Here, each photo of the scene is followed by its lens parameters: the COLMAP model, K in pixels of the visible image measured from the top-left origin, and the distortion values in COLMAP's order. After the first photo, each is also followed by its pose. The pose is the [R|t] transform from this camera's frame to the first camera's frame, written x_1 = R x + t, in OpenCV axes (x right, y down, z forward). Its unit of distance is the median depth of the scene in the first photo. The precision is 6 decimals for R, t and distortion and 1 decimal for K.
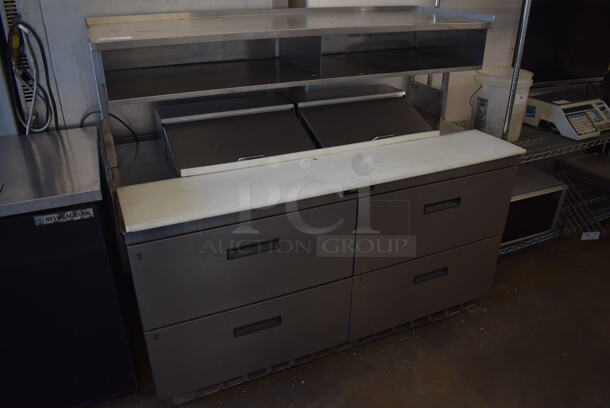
lens RADIAL K [[476.7, 0, 305.2], [0, 476.7, 204.8], [0, 0, 1]] dist [-0.099374, 0.021512]
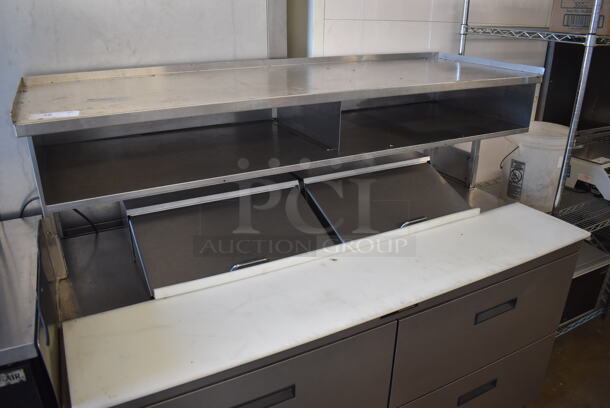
lens RADIAL K [[476.7, 0, 304.5], [0, 476.7, 202.8], [0, 0, 1]] dist [-0.099374, 0.021512]
pose [[0.998283, -0.023336, 0.053732, -0.059898], [0.026931, 0.997377, -0.067180, -0.126920], [-0.052023, 0.068511, 0.996293, 0.226459]]
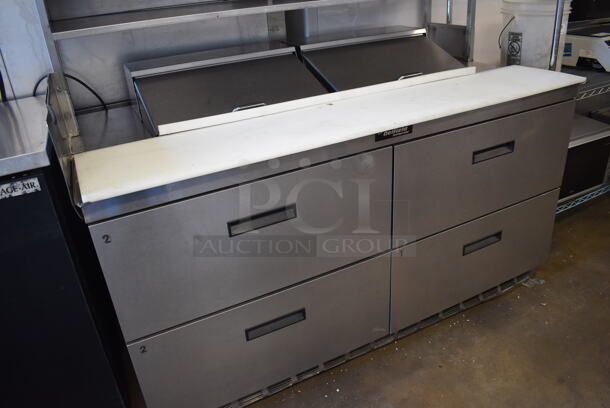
lens RADIAL K [[476.7, 0, 307.4], [0, 476.7, 204.4], [0, 0, 1]] dist [-0.099374, 0.021512]
pose [[0.996208, -0.086215, 0.011727, -0.037383], [0.086268, 0.996263, -0.004103, 0.062527], [-0.011330, 0.005099, 0.999923, 0.203807]]
